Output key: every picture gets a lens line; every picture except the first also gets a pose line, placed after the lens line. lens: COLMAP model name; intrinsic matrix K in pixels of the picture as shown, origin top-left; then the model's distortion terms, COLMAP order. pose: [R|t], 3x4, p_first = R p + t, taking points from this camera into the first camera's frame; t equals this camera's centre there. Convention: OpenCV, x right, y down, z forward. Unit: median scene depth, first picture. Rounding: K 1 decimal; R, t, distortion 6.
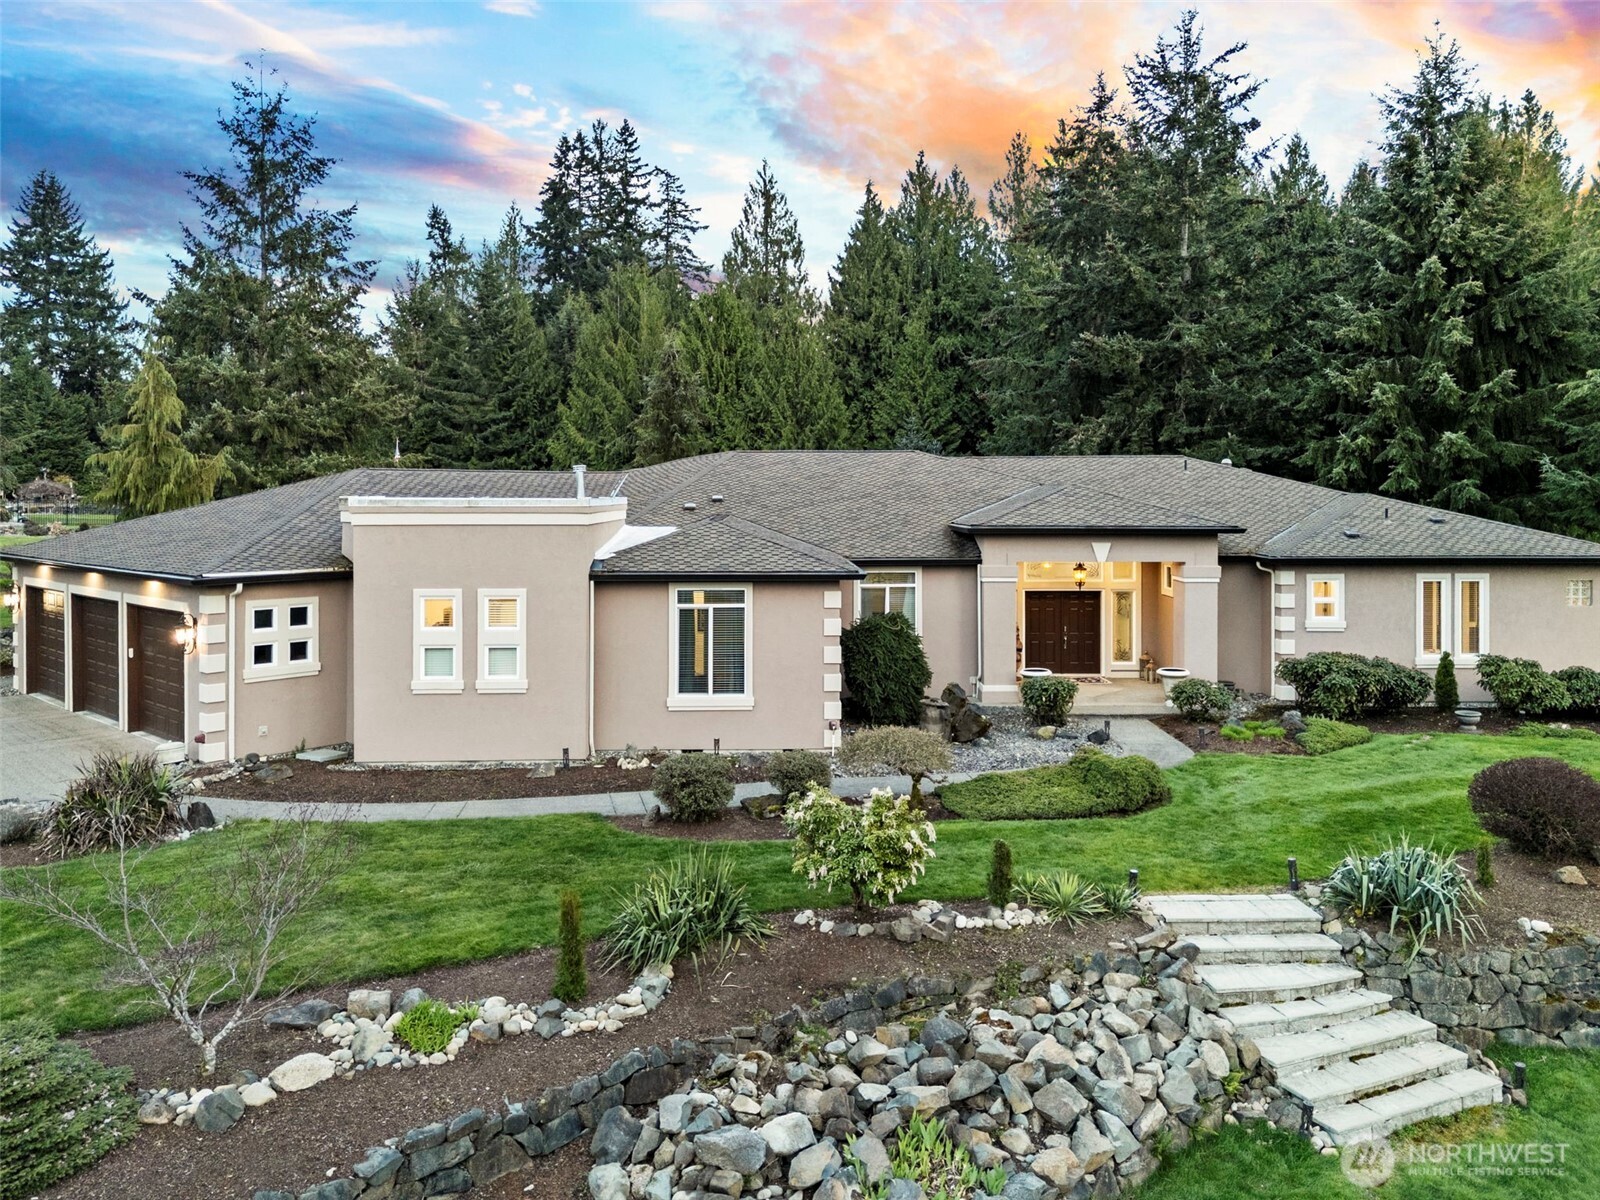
lens RADIAL K [[1203.1, 0, 799.5], [0, 1203.1, 530.3], [0, 0, 1]] dist [0.040135, -0.000284]
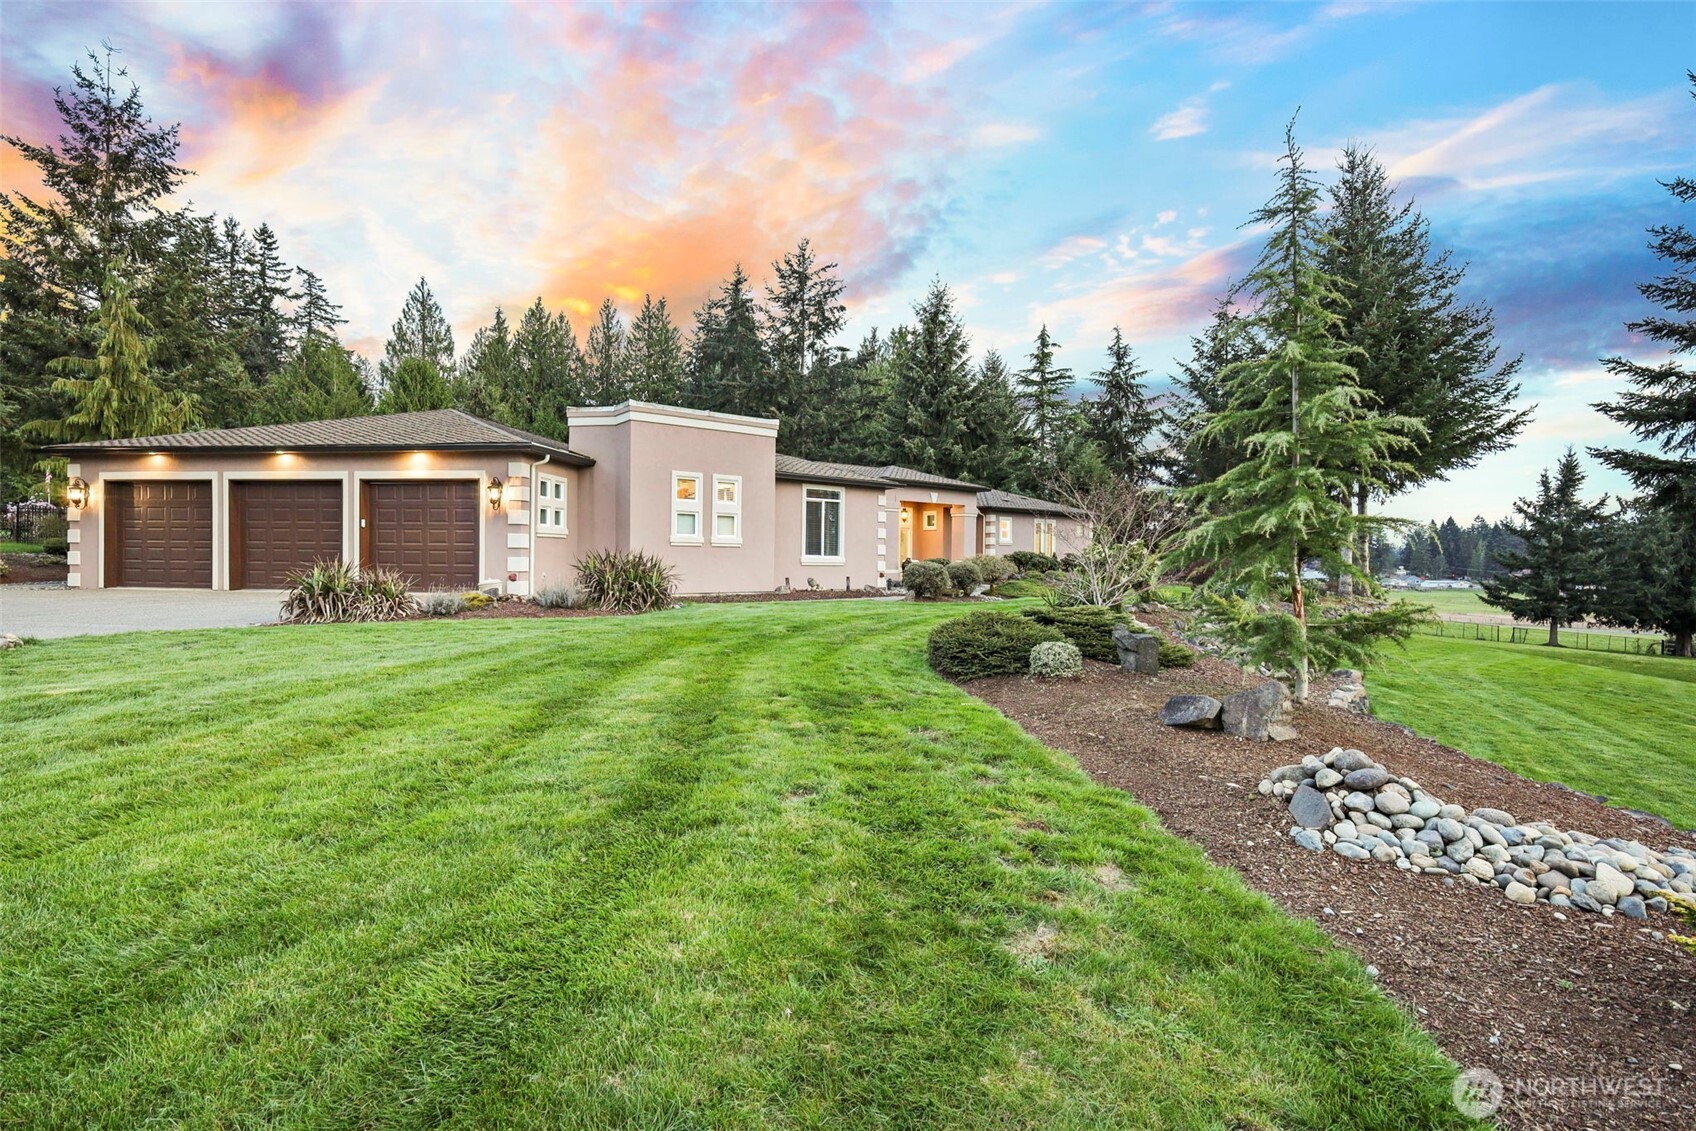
lens RADIAL K [[755.0, 0, 848.0], [0, 755.0, 565.5], [0, 0, 1]] dist [0.000695, 0.000138]
pose [[0.805422, 0.002616, 0.592696, -0.525077], [0.011207, 0.999744, -0.019643, 0.139283], [-0.592596, 0.022463, 0.805187, 0.141712]]
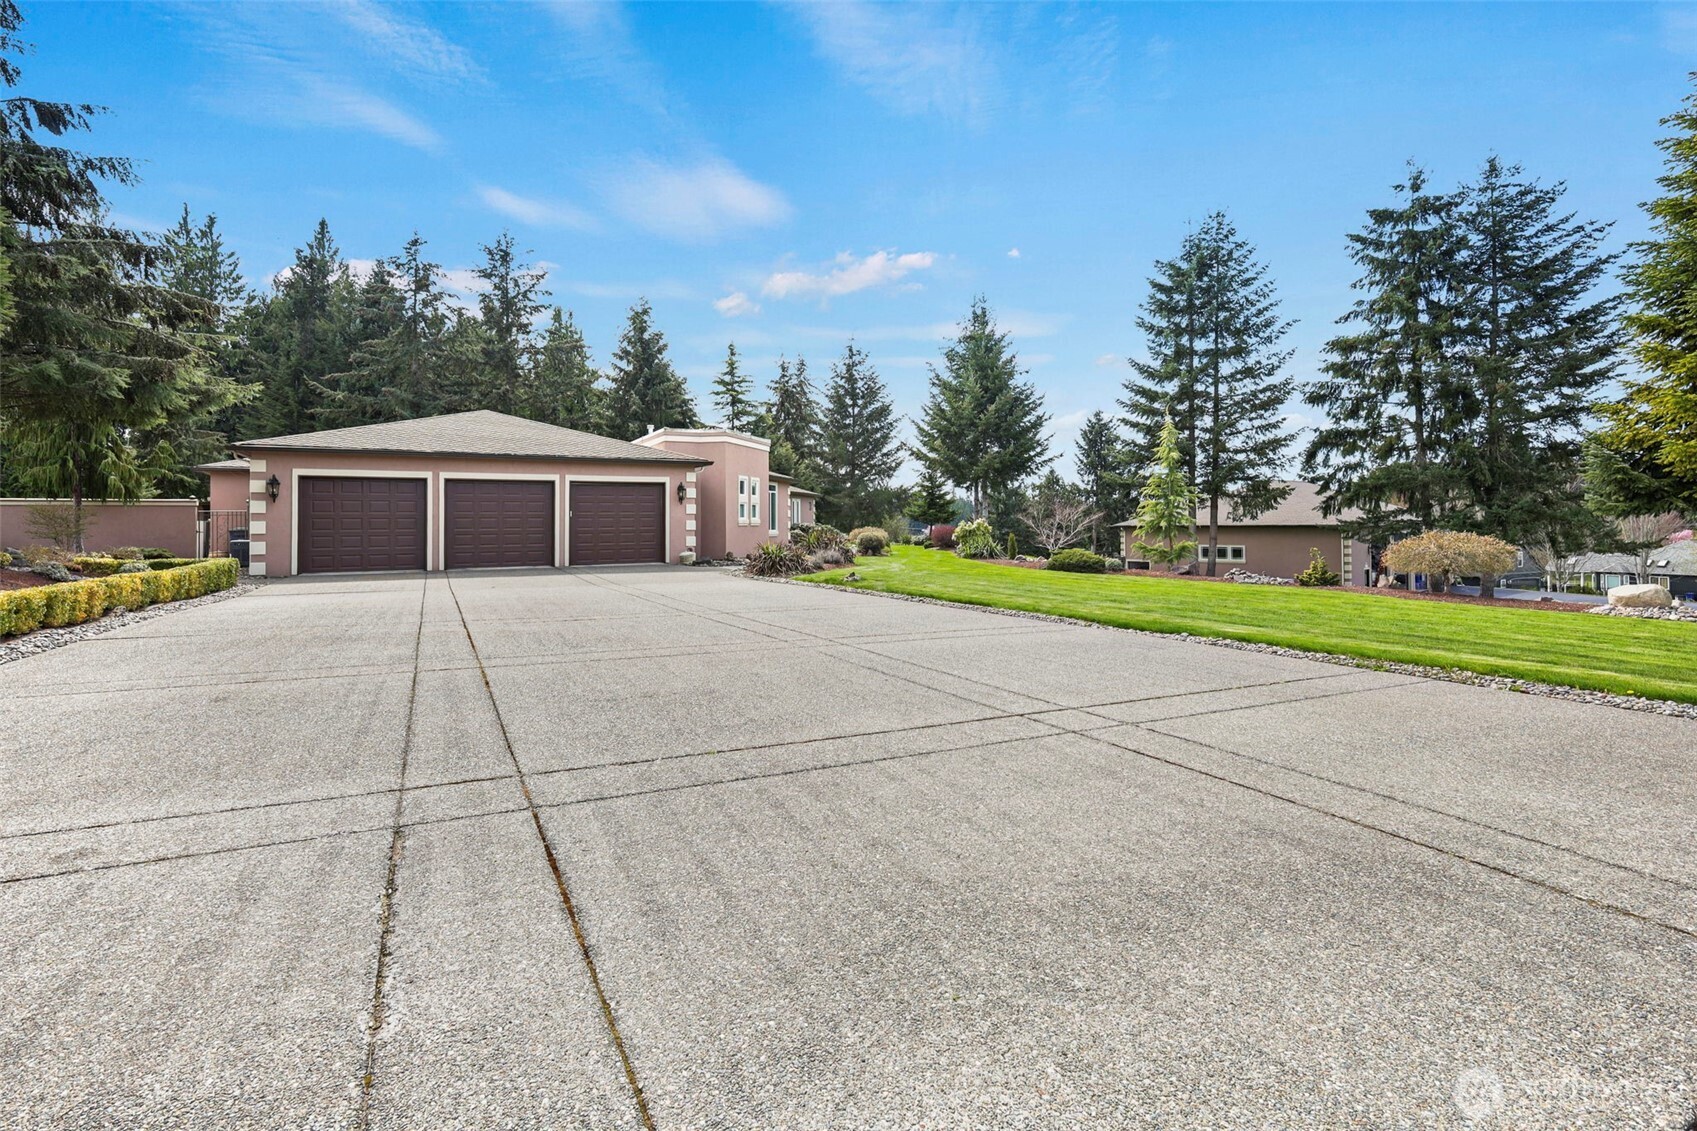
lens RADIAL K [[762.6, 0, 848.5], [0, 762.6, 541.5], [0, 0, 1]] dist [-0.000179, -0.000181]
pose [[0.294267, -0.025840, 0.955374, -1.187150], [0.041963, 0.999020, 0.014095, 0.119041], [-0.954802, 0.035943, 0.295063, 0.342489]]
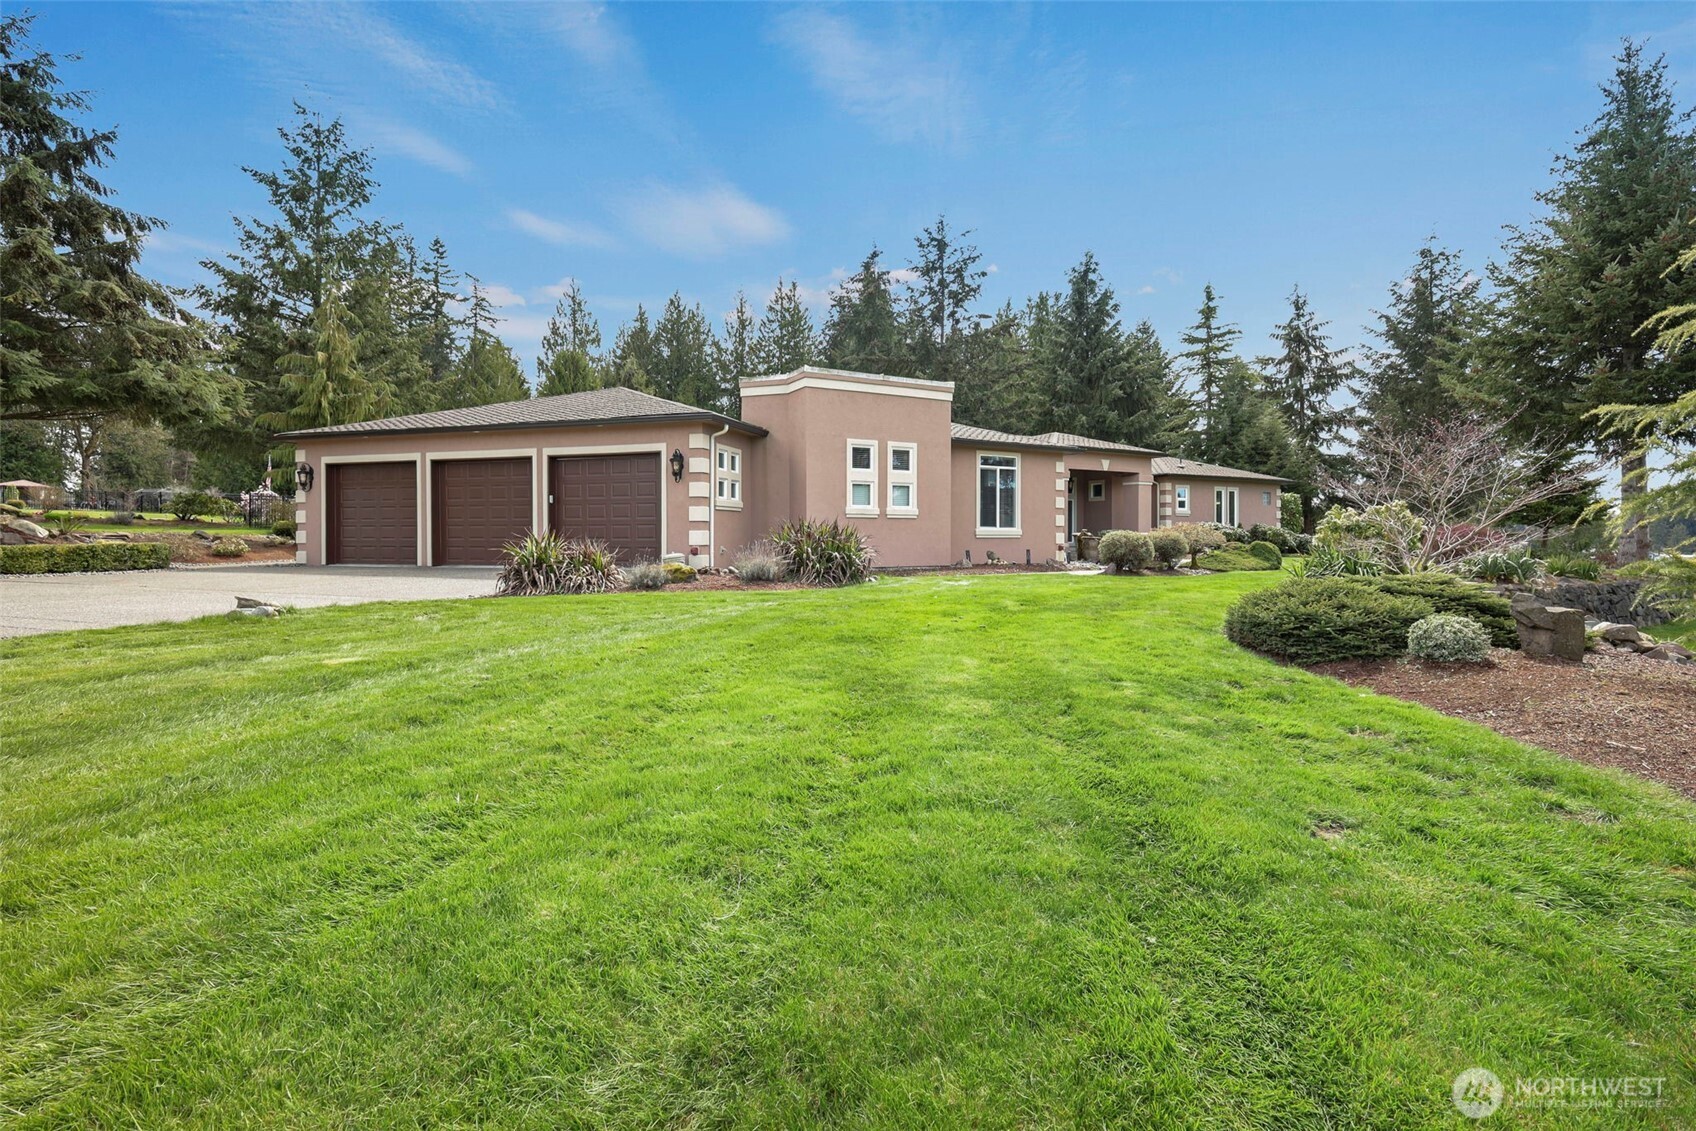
lens RADIAL K [[762.2, 0, 848.0], [0, 762.2, 541.5], [0, 0, 1]] dist [-0.000179, -0.000181]
pose [[0.889877, -0.003606, 0.456186, -0.547610], [0.017627, 0.999494, -0.026485, 0.144124], [-0.455860, 0.031610, 0.889490, 0.202670]]
